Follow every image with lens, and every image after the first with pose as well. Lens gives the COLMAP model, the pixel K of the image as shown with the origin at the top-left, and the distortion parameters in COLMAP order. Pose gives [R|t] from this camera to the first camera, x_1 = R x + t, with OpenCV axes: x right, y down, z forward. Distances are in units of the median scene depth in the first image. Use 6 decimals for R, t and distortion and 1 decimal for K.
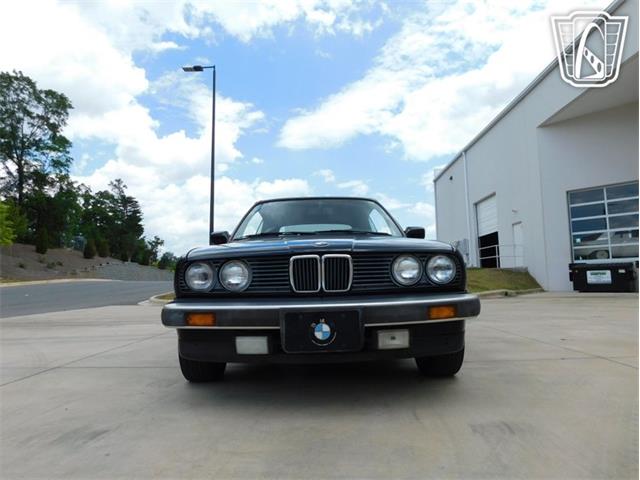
lens RADIAL K [[423.9, 0, 314.2], [0, 423.9, 241.6], [0, 0, 1]] dist [-0.074901, 0.052088]
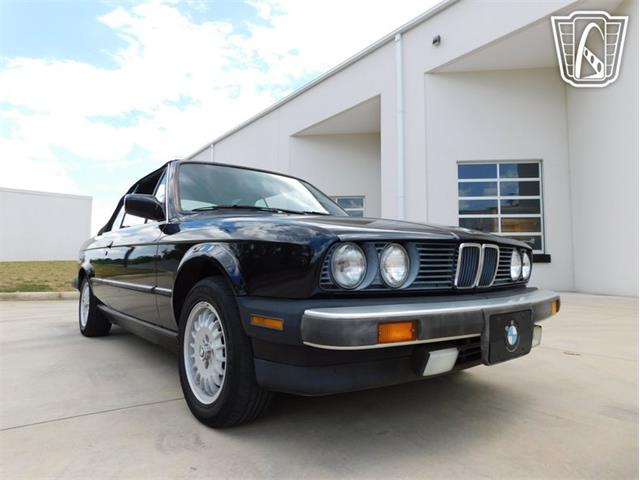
lens RADIAL K [[419.6, 0, 320.0], [0, 419.6, 240.0], [0, 0, 1]] dist [-0.061558, 0.046933]
pose [[0.768367, 0.067643, 0.636425, -0.742536], [-0.079588, 0.996779, -0.009856, 0.056740], [-0.635042, -0.043079, 0.771275, 0.562213]]
